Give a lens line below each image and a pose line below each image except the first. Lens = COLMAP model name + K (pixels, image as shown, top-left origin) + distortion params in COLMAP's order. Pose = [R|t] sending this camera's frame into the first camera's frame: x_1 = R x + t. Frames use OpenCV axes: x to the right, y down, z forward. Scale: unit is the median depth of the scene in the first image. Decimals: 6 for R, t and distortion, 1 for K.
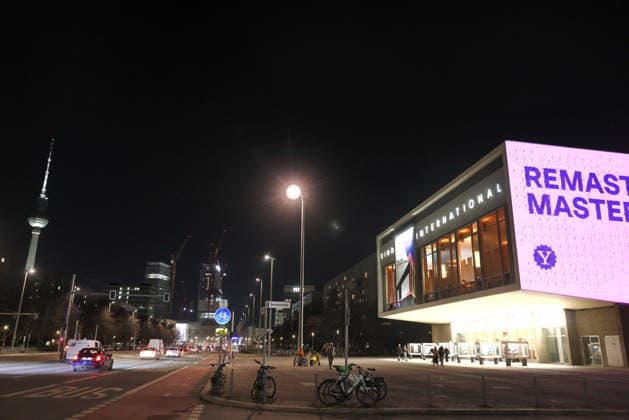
lens RADIAL K [[480.3, 0, 314.5], [0, 480.3, 210.0], [0, 0, 1]] dist [0.000528, 0.000931]
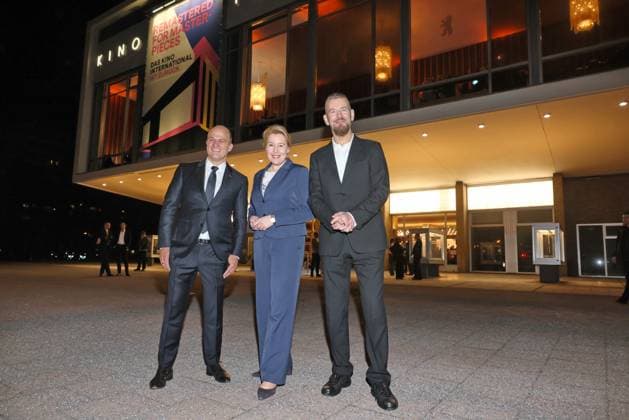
lens RADIAL K [[422.2, 0, 314.5], [0, 422.2, 210.0], [0, 0, 1]] dist [-0.008387, -0.002252]
pose [[0.699645, 0.087816, 0.709074, 0.005376], [-0.210933, 0.973571, 0.087556, 0.179346], [-0.682645, -0.210825, 0.699677, 0.586624]]
